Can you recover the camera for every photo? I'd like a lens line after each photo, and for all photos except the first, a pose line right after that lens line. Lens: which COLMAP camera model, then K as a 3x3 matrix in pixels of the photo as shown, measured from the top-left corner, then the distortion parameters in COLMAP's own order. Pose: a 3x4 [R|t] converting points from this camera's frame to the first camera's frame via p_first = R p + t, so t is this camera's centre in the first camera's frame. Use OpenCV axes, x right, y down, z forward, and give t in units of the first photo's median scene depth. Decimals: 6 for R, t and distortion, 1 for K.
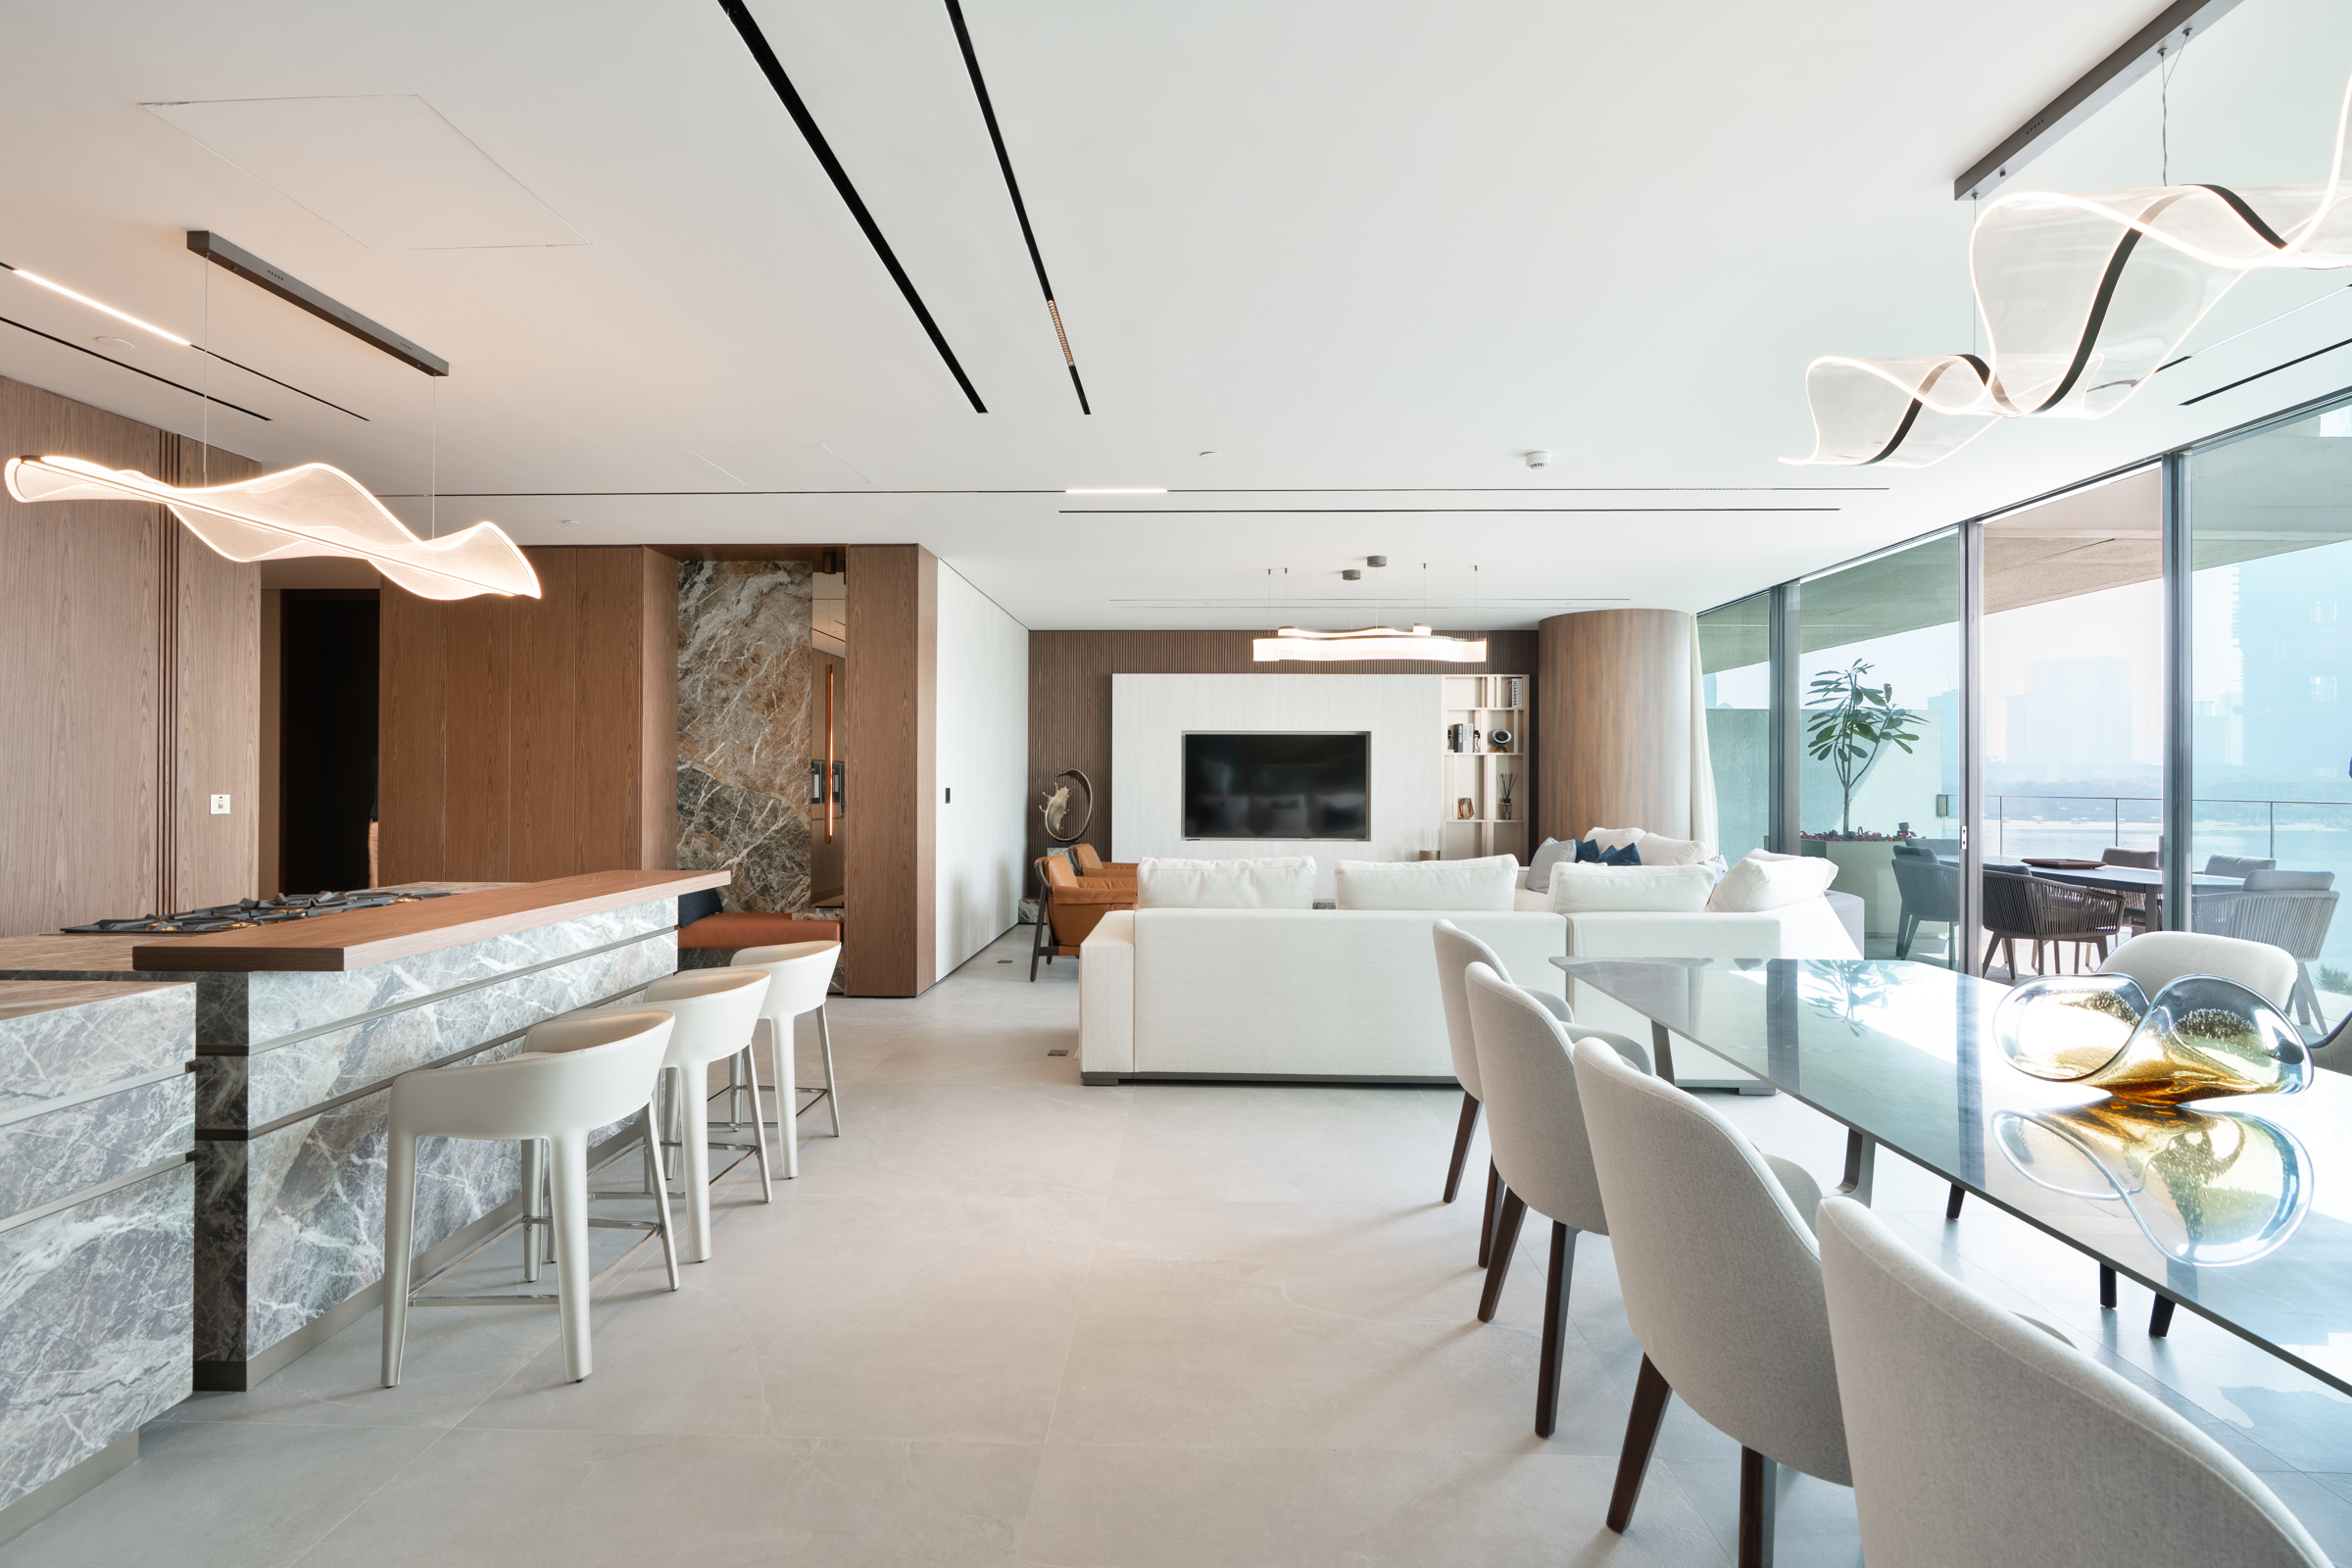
lens RADIAL K [[1051.6, 0, 1182.0], [0, 1051.6, 762.9], [0, 0, 1]] dist [-0.005519, 0.000209]
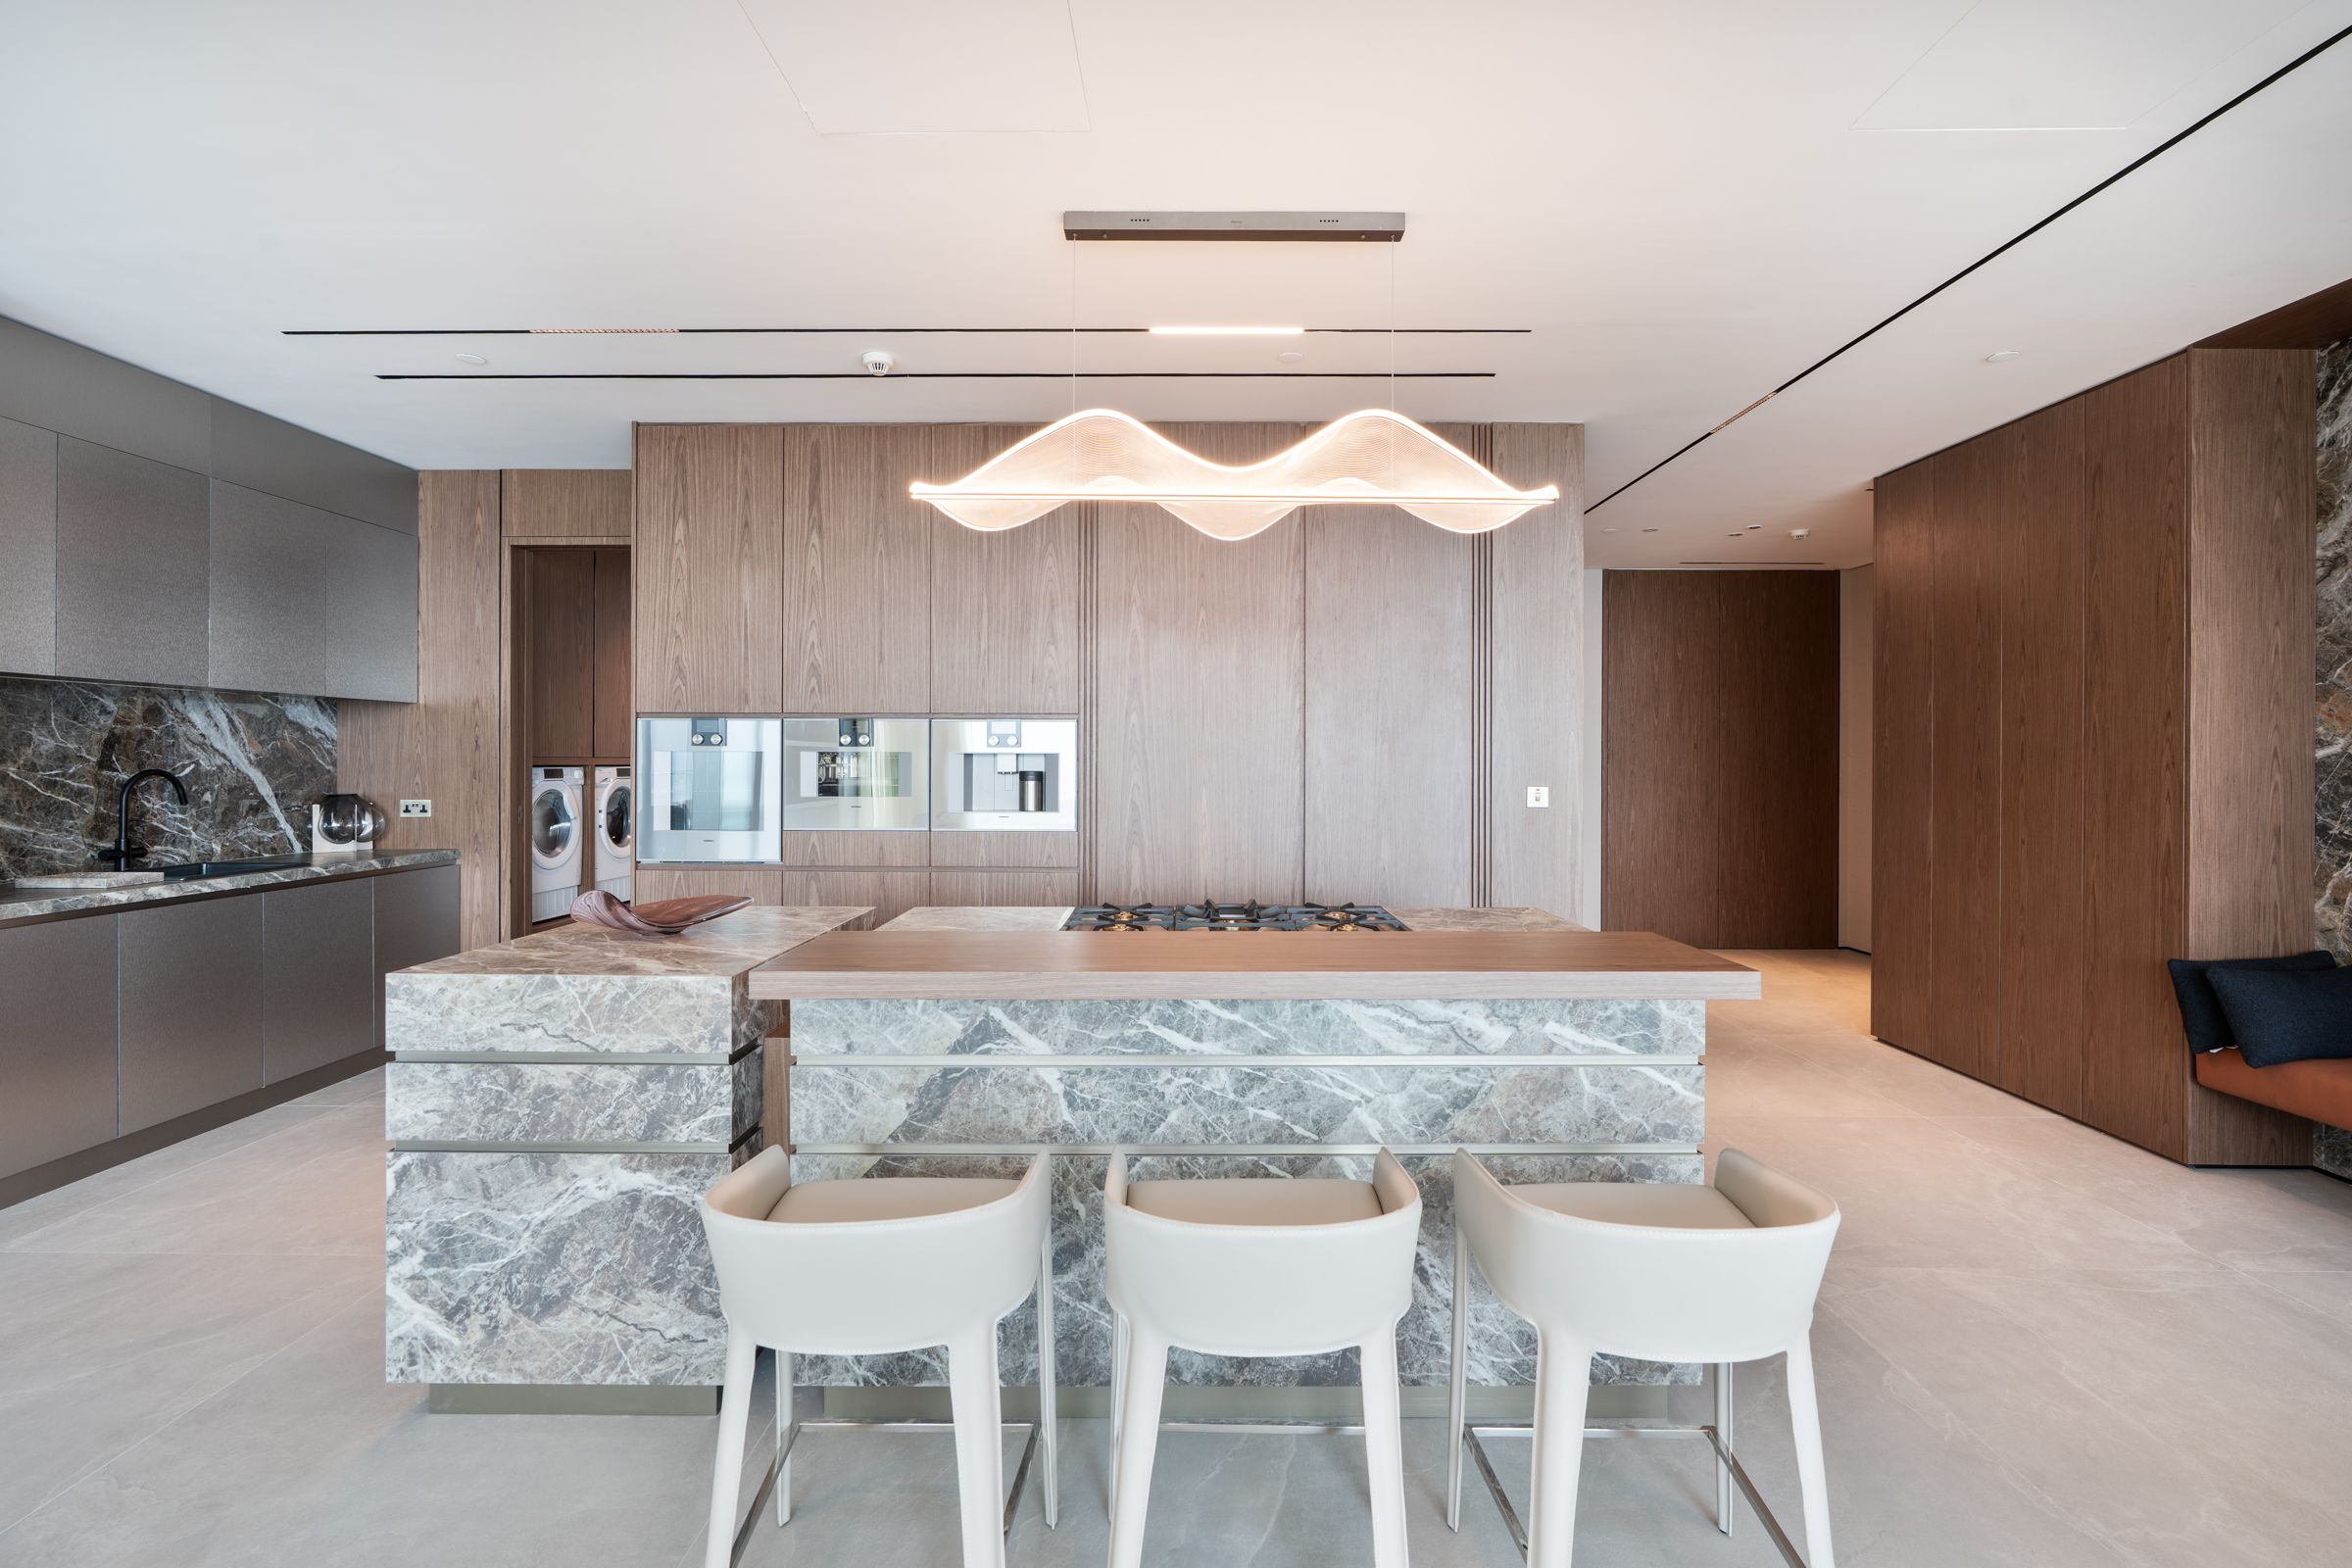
lens RADIAL K [[1051.6, 0, 1182.0], [0, 1051.6, 762.9], [0, 0, 1]] dist [-0.005519, 0.000209]
pose [[0.016418, -0.000374, -0.999865, 0.070835], [0.011628, 0.999932, -0.000183, 0.011018], [0.999798, -0.011624, 0.016421, 1.467565]]
